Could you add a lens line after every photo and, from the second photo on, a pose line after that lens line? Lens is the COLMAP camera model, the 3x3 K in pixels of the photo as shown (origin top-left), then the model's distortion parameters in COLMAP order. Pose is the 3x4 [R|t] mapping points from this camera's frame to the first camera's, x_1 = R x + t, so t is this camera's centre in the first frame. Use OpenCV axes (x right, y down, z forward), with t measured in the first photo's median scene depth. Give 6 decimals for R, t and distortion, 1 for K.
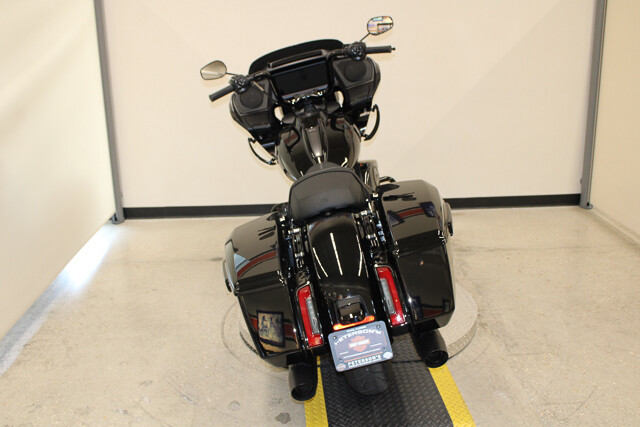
lens RADIAL K [[644.8, 0, 320.0], [0, 644.8, 213.5], [0, 0, 1]] dist [-0.188266, -0.000221]
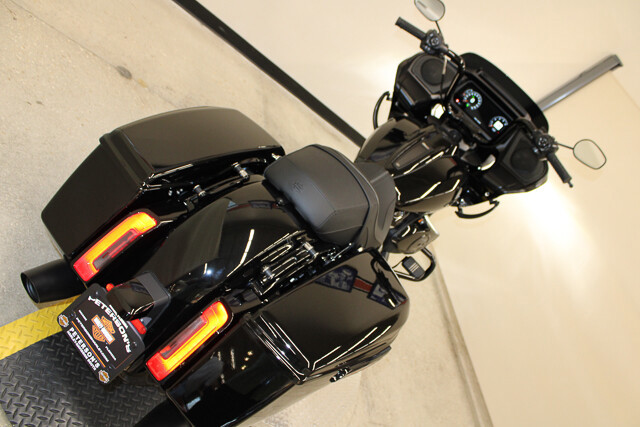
lens RADIAL K [[528.2, 0, 320.0], [0, 528.2, 213.5], [0, 0, 1]] dist [-0.170609, 0.148224]
pose [[0.466864, 0.875553, -0.124278, 0.076244], [-0.856986, 0.482614, 0.180717, -0.088350], [0.218205, 0.022134, 0.975652, 0.312295]]
